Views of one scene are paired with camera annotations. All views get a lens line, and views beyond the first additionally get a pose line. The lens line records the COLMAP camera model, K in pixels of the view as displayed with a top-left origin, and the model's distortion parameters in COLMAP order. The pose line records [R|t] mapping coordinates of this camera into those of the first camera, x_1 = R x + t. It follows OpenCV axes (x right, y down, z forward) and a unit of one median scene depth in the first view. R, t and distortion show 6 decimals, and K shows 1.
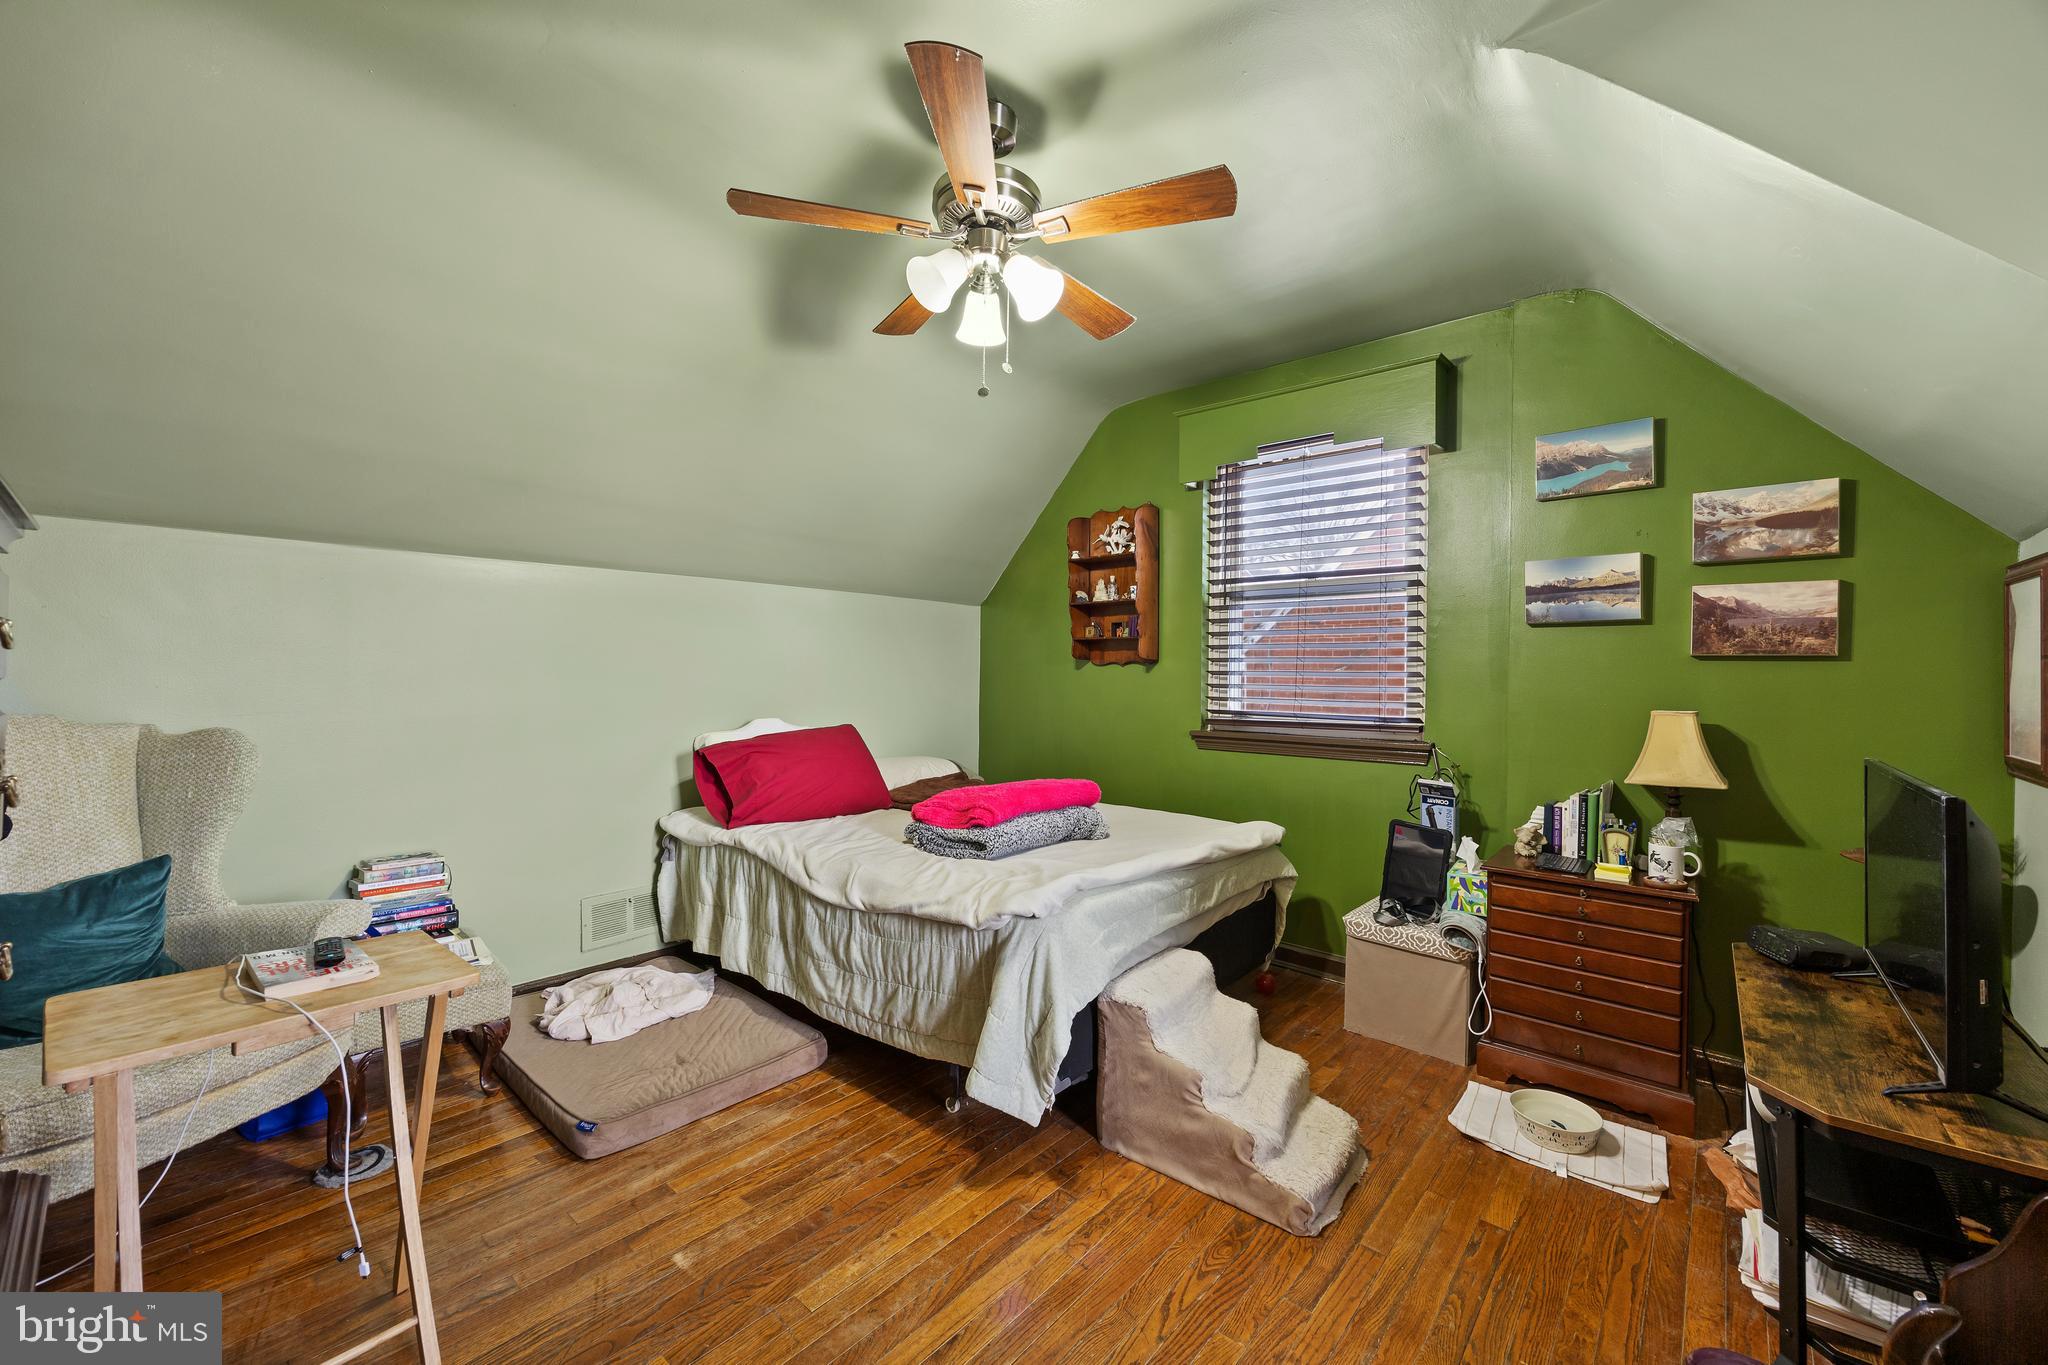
lens RADIAL K [[785.2, 0, 1042.3], [0, 785.2, 681.4], [0, 0, 1]] dist [-0.002276, -0.000335]
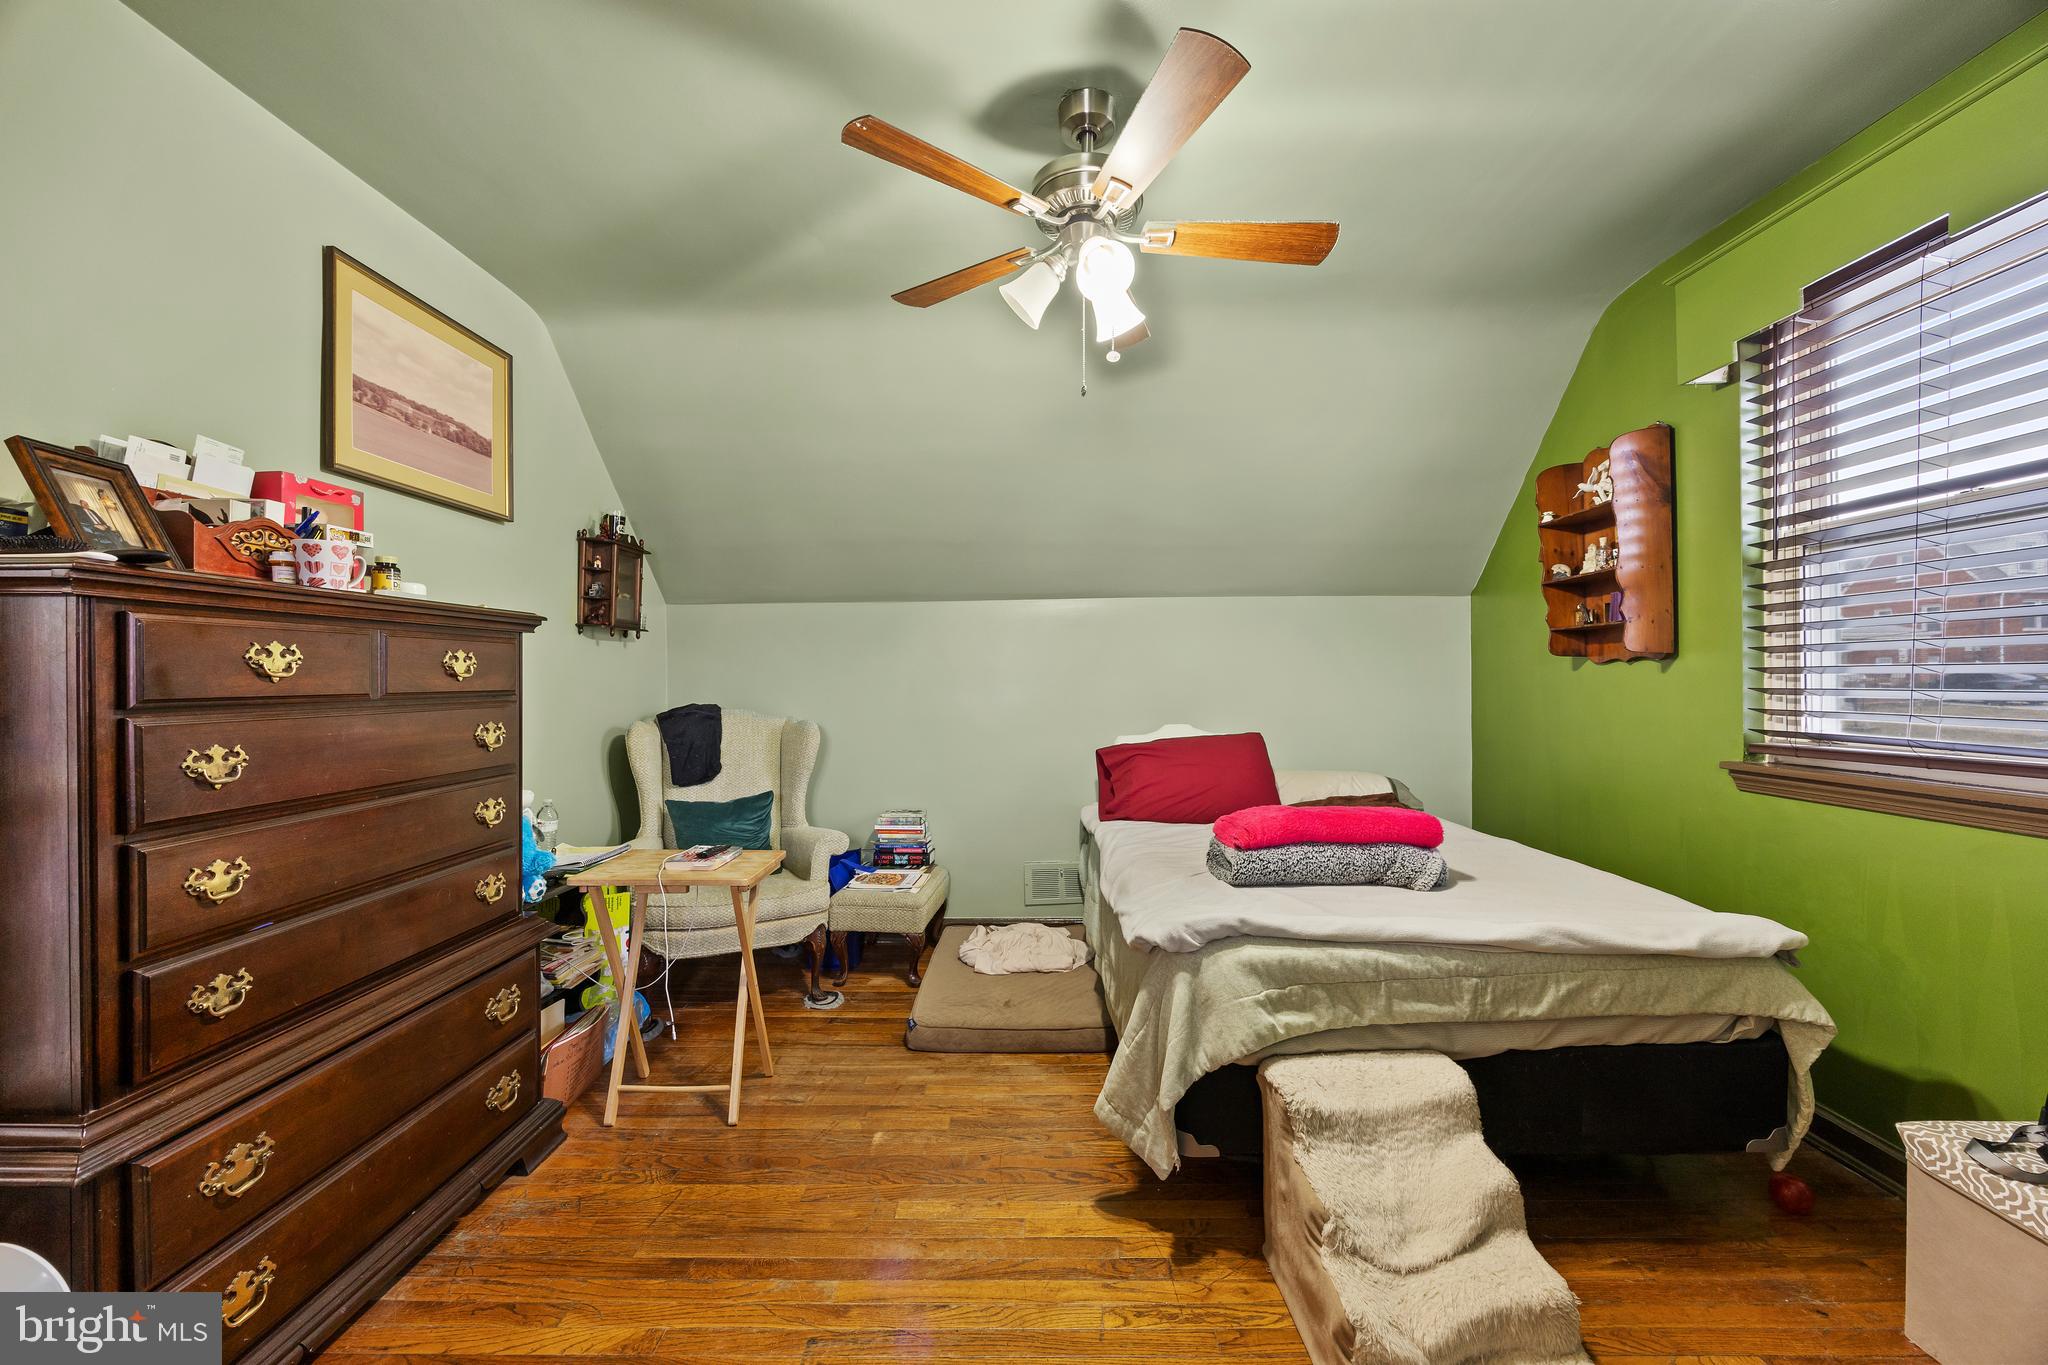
lens RADIAL K [[785.2, 0, 1042.3], [0, 785.2, 681.4], [0, 0, 1]] dist [-0.002276, -0.000335]
pose [[0.651370, -0.013264, -0.758644, 0.319763], [0.006969, 0.999910, -0.011499, 0.000875], [0.758728, 0.002203, 0.651403, 0.163000]]
